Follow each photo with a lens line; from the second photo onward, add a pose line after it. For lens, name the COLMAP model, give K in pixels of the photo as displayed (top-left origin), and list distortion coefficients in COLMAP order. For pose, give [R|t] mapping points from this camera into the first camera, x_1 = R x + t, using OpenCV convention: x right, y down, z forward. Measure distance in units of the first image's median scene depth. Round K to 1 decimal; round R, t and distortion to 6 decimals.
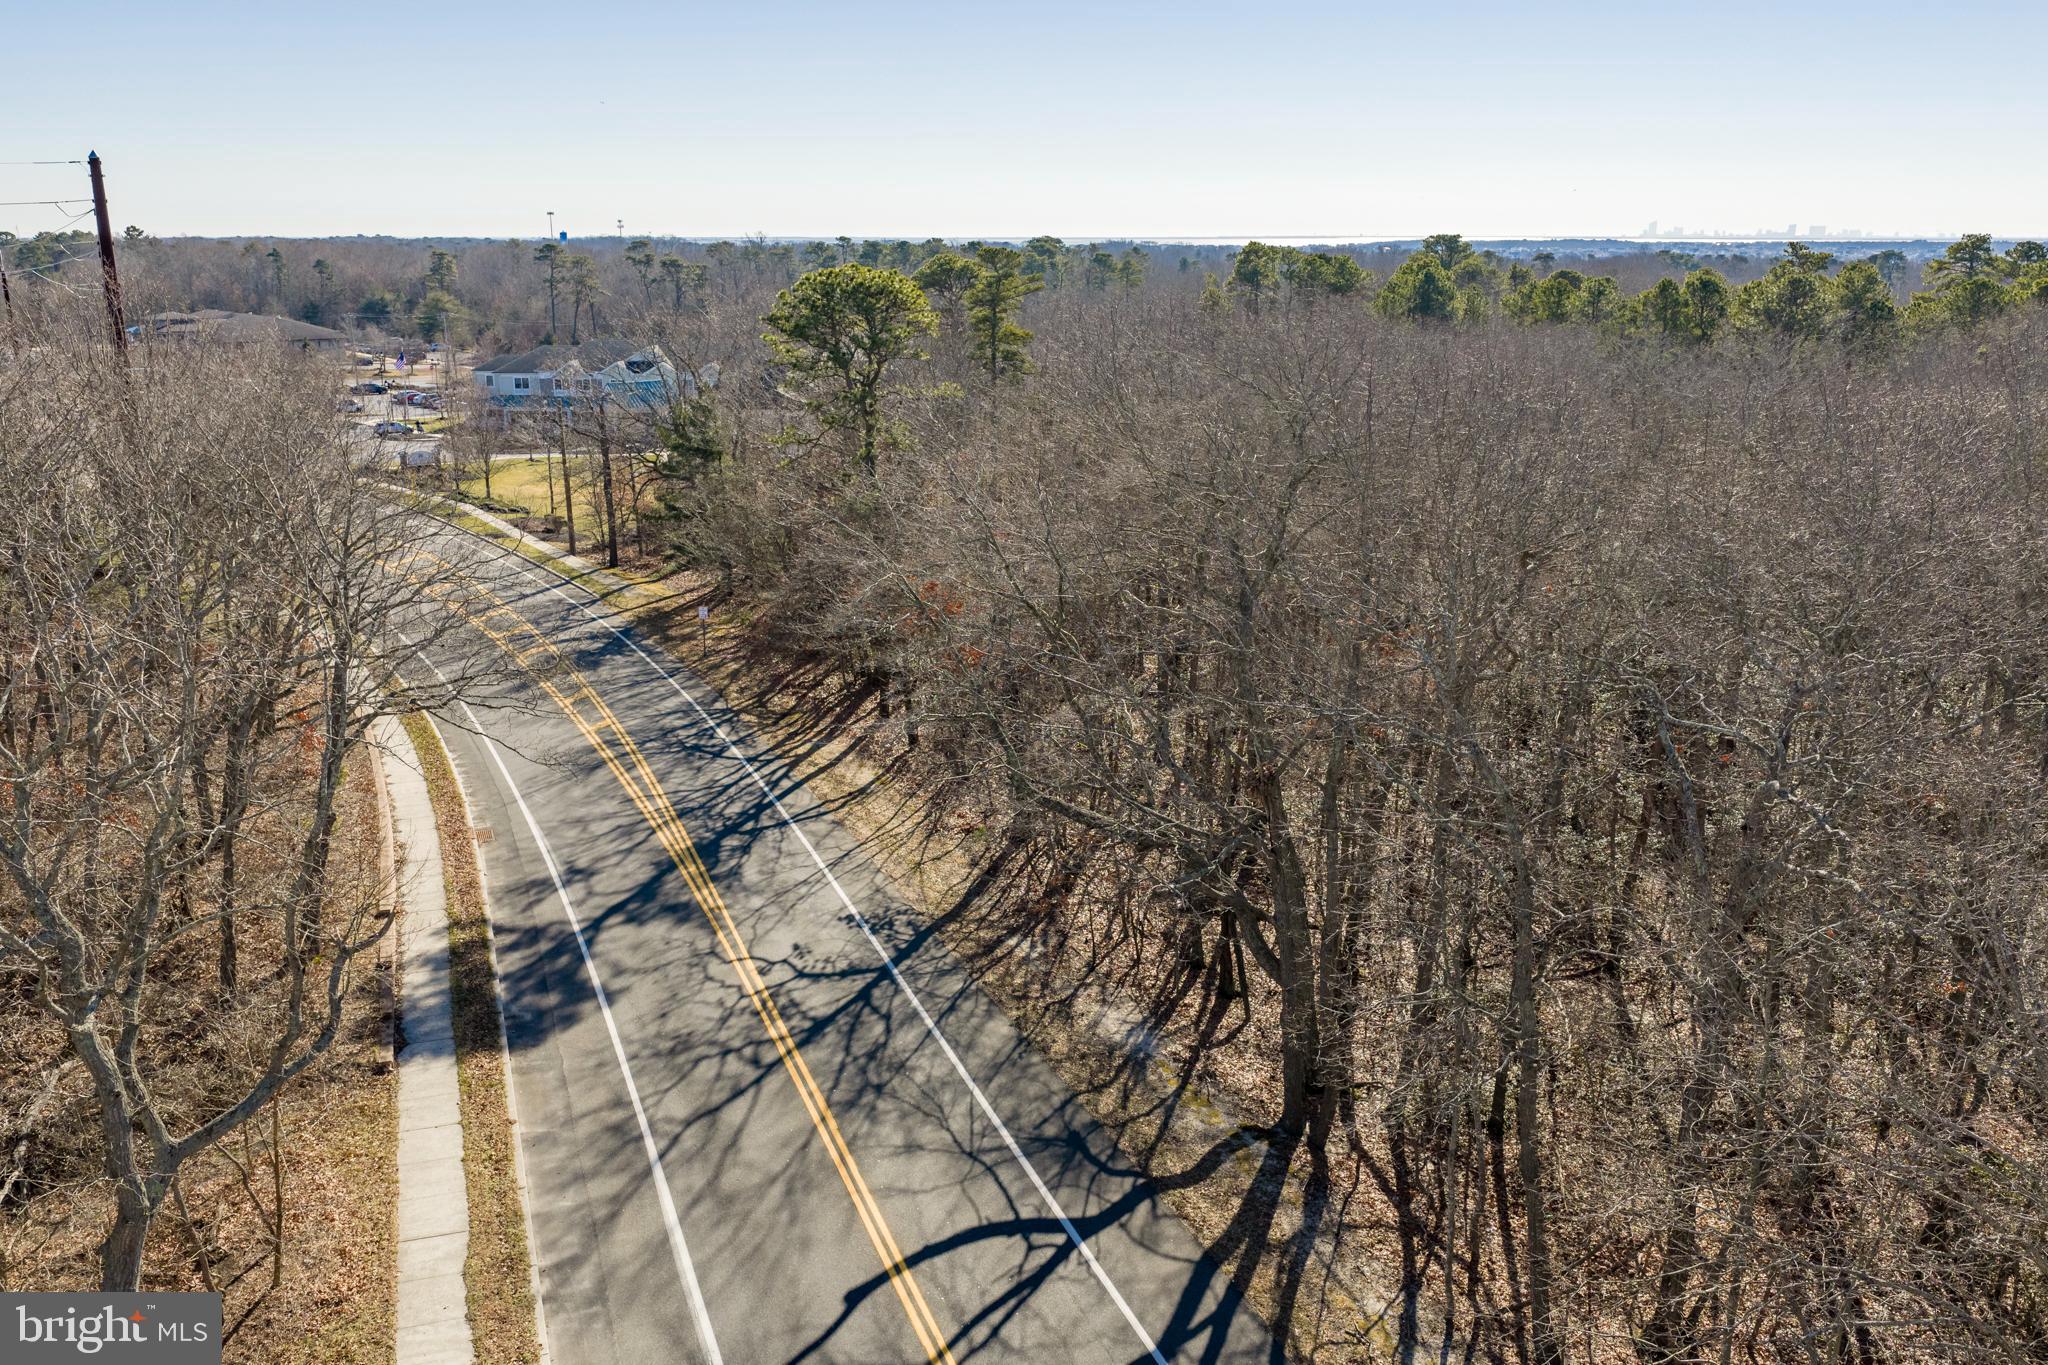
lens RADIAL K [[1608.9, 0, 1024.0], [0, 1608.9, 682.5], [0, 0, 1]] dist [0.002254, -0.013710]
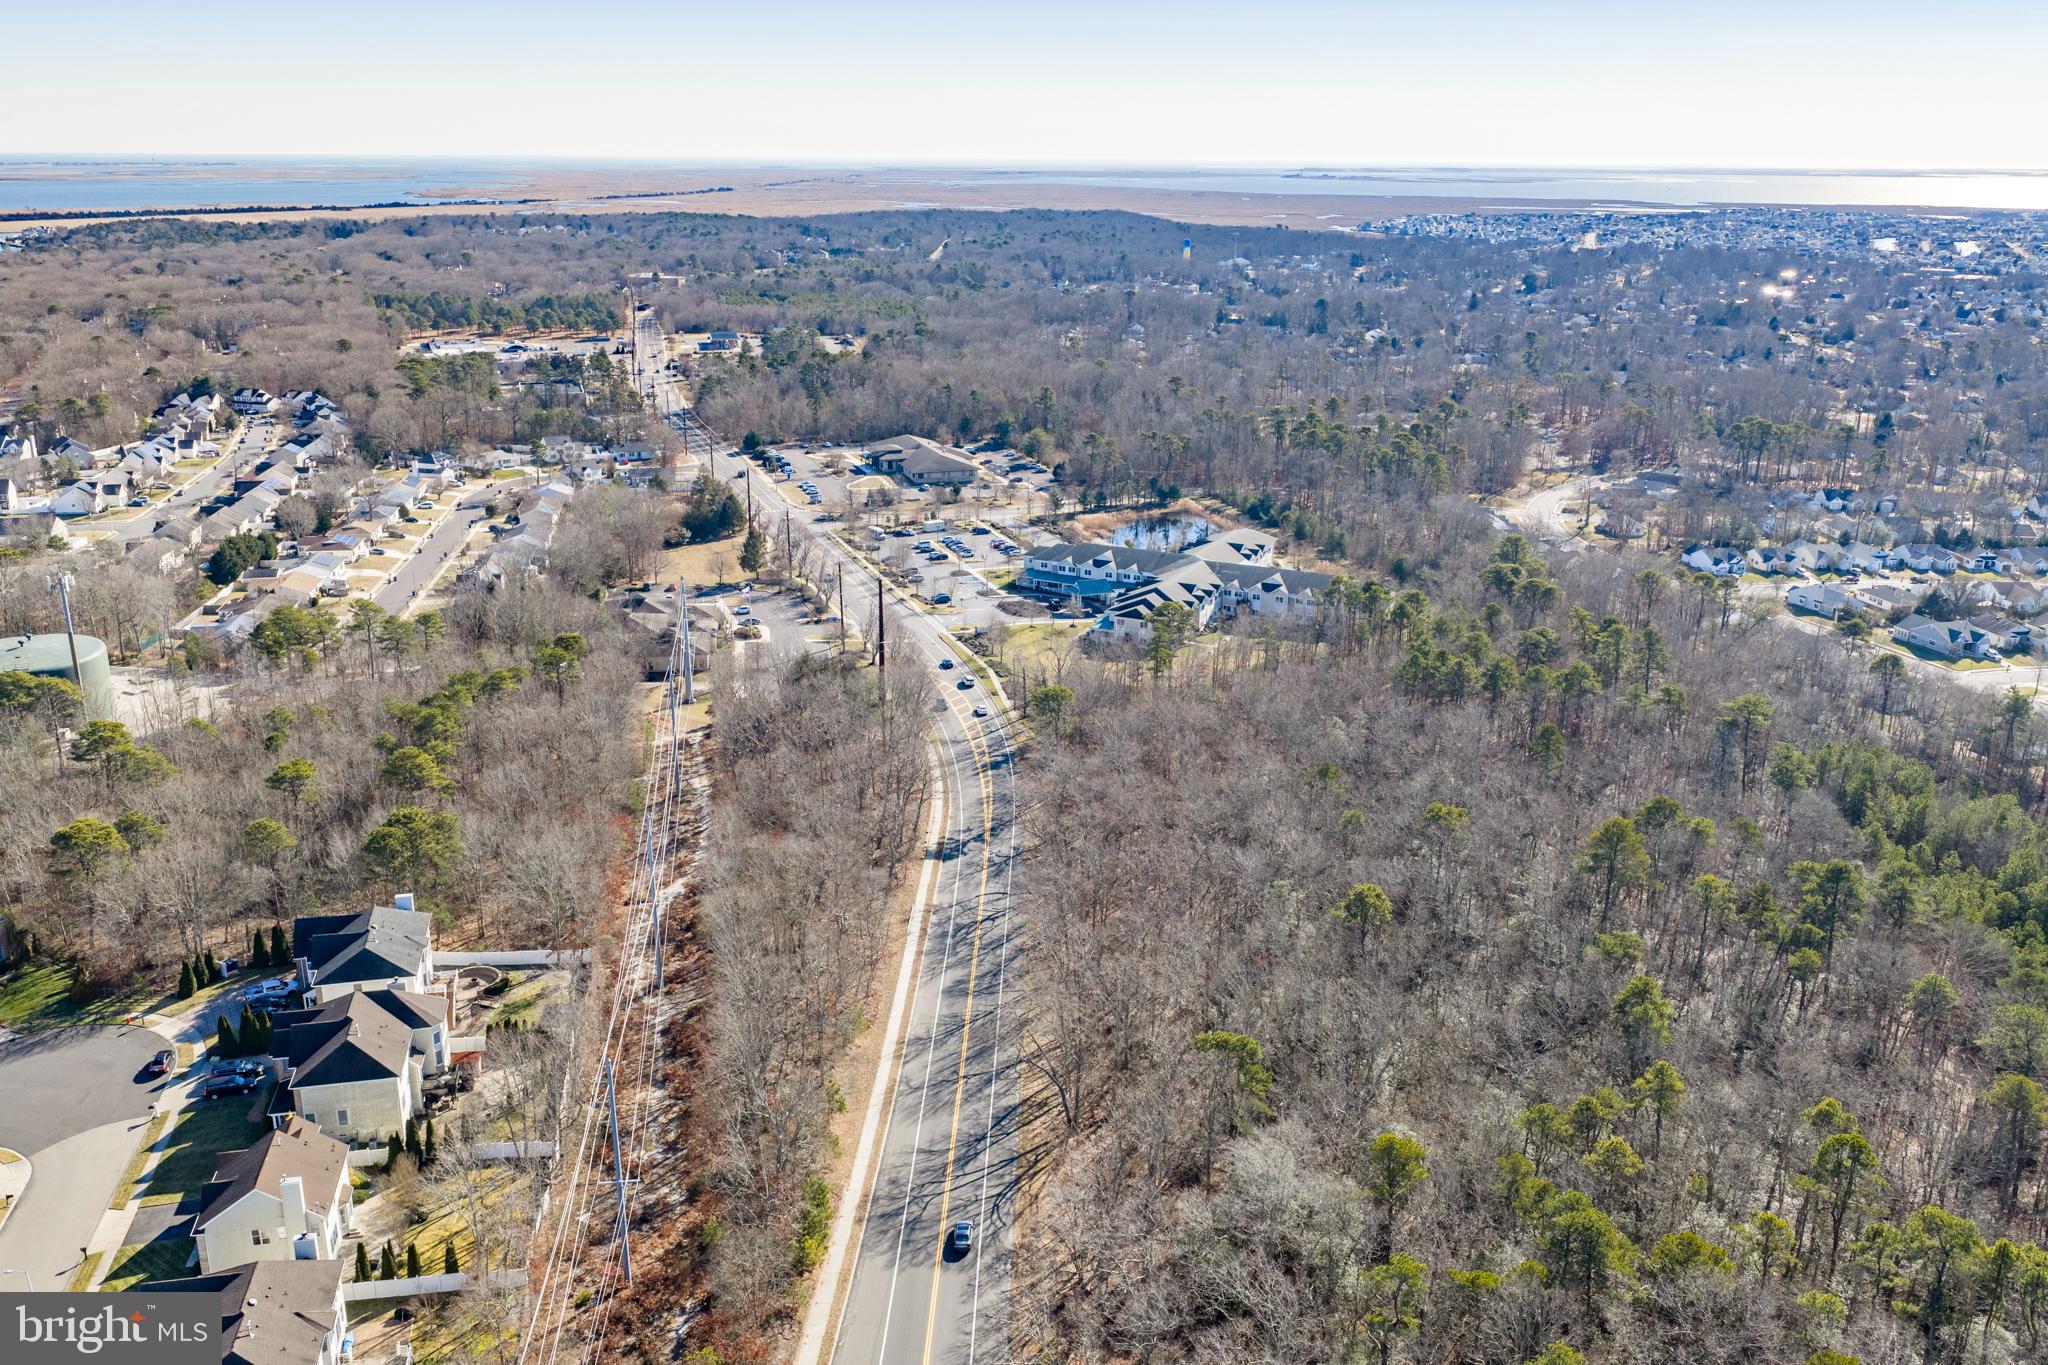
lens RADIAL K [[1608.9, 0, 1024.0], [0, 1608.9, 682.5], [0, 0, 1]] dist [0.002254, -0.013710]
pose [[0.925323, 0.127490, -0.357103, 1.571001], [-0.111122, 0.991608, 0.066077, -0.667140], [0.362531, -0.021460, 0.931725, -3.470785]]
